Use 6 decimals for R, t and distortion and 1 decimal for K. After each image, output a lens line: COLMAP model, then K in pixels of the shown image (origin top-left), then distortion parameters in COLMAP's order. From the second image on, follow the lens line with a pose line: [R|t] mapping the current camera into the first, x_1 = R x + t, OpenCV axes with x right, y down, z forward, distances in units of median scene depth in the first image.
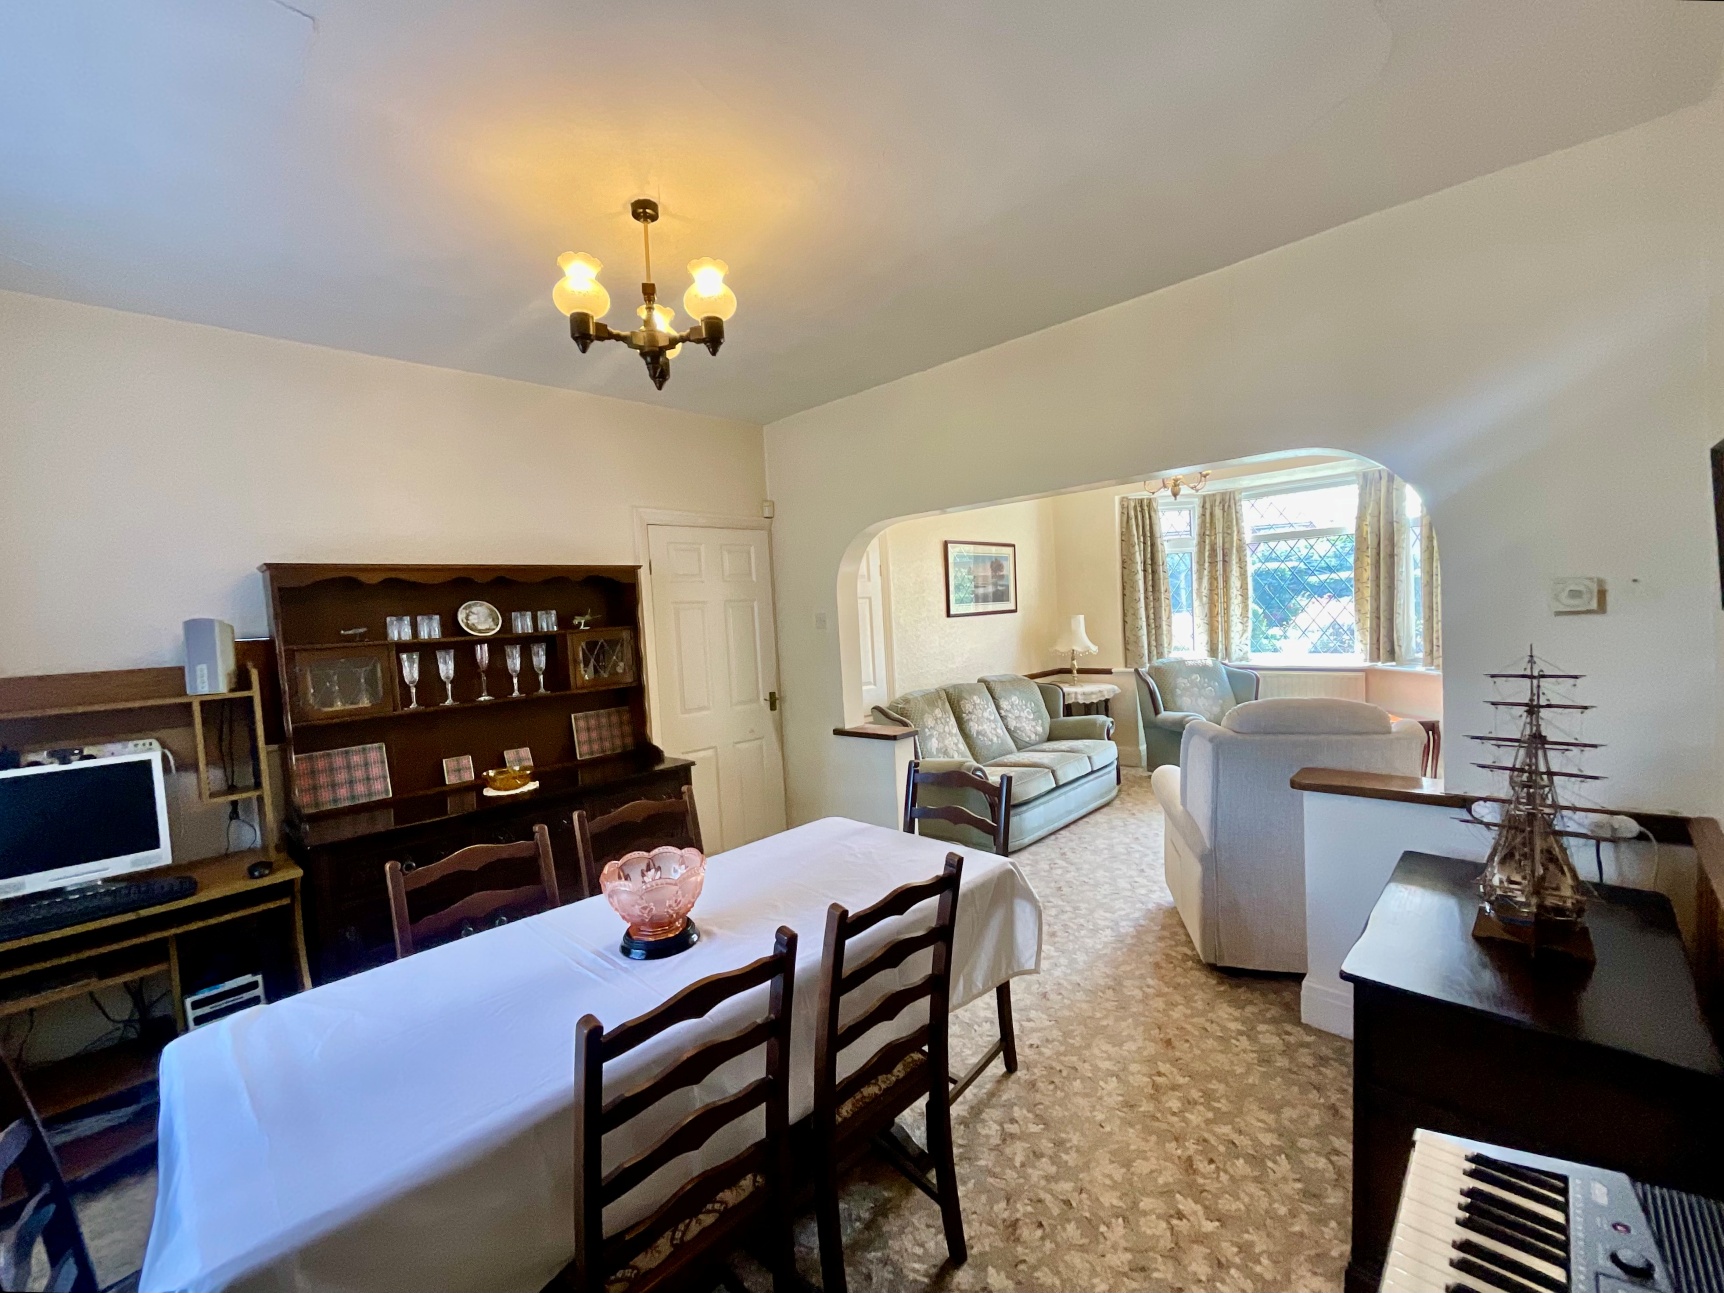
lens RADIAL K [[723.1, 0, 867.2], [0, 723.1, 650.1], [0, 0, 1]] dist [-0.000072, -0.000049]
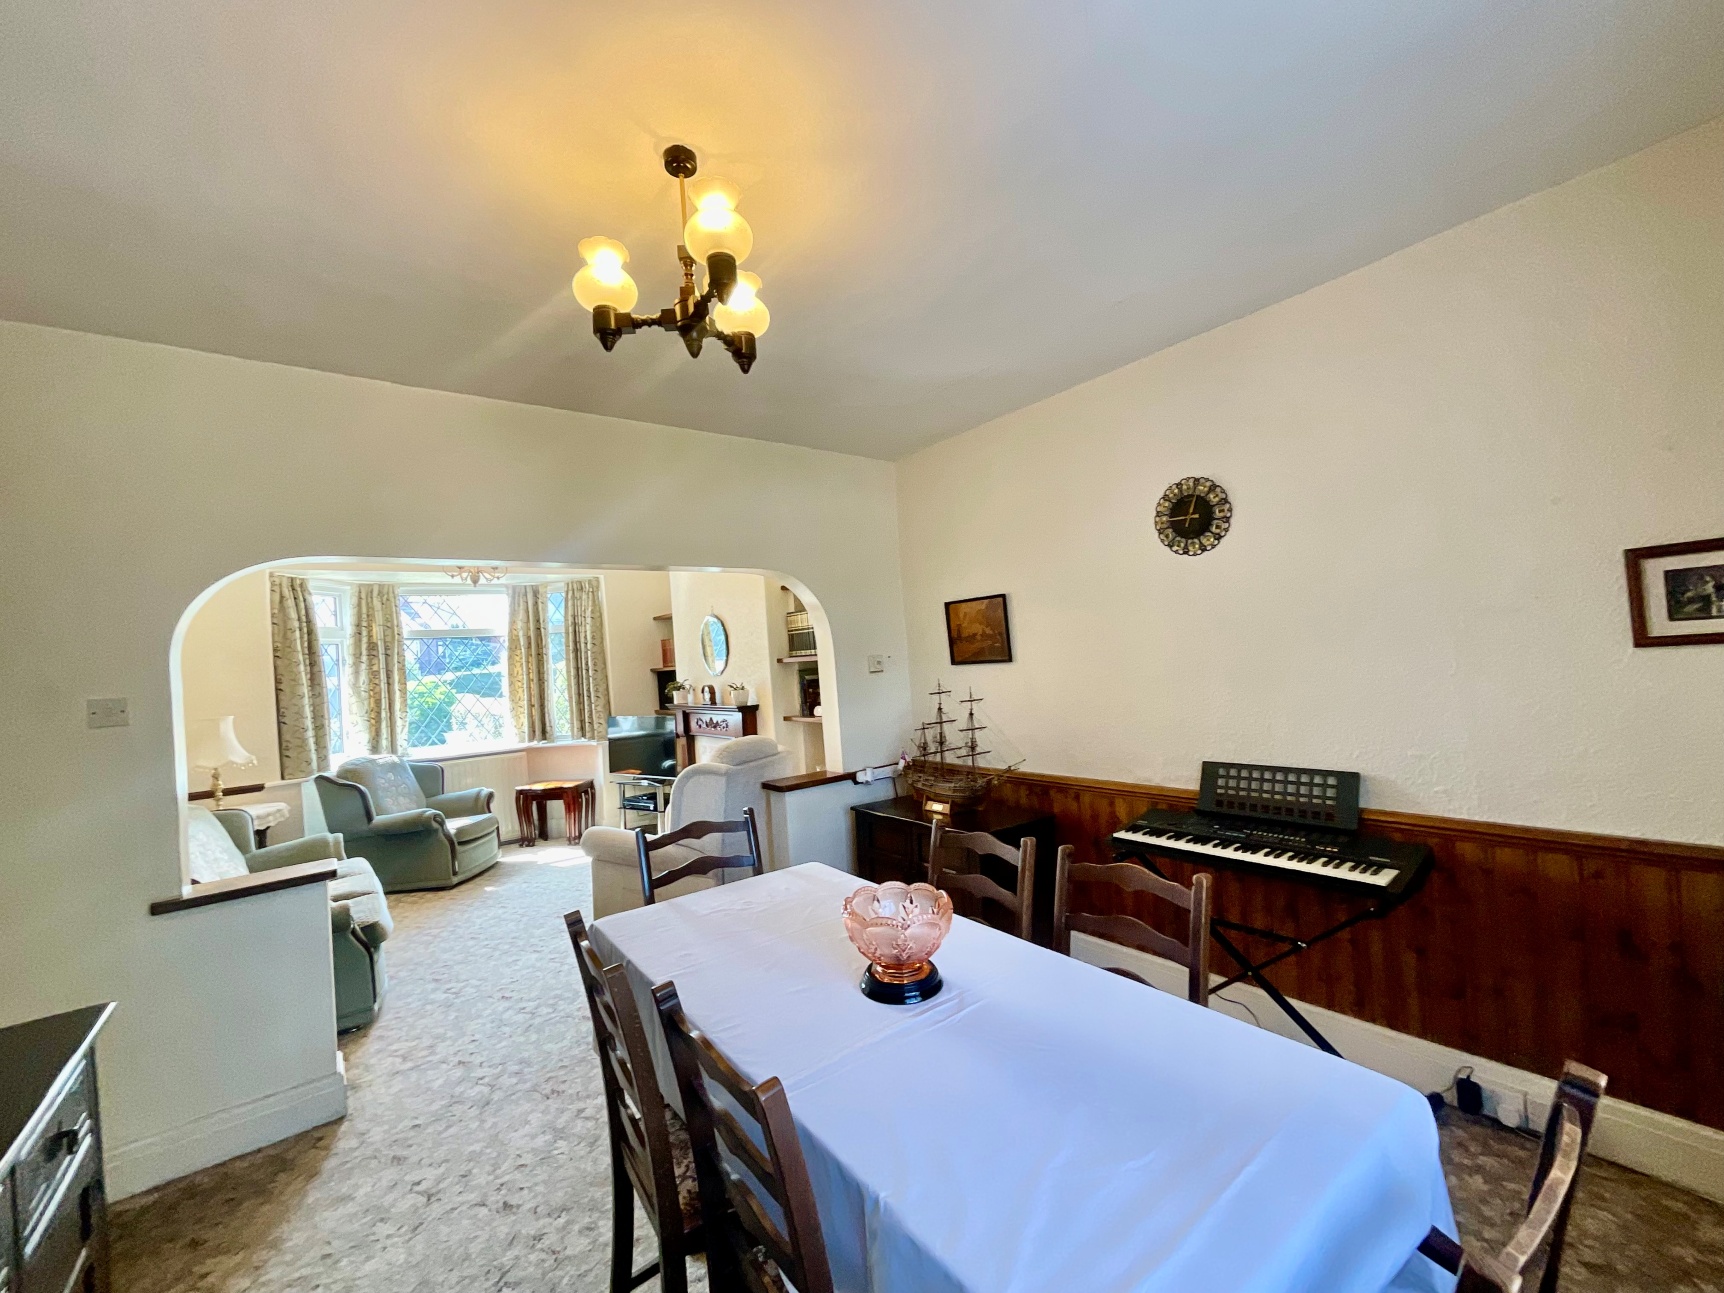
lens RADIAL K [[700.8, 0, 861.3], [0, 700.8, 649.7], [0, 0, 1]] dist [-0.001049, -0.000353]
pose [[0.155737, 0.055616, 0.986232, -0.344844], [0.111347, 0.991062, -0.073471, 0.010364], [-0.981503, 0.121256, 0.148152, 0.246441]]
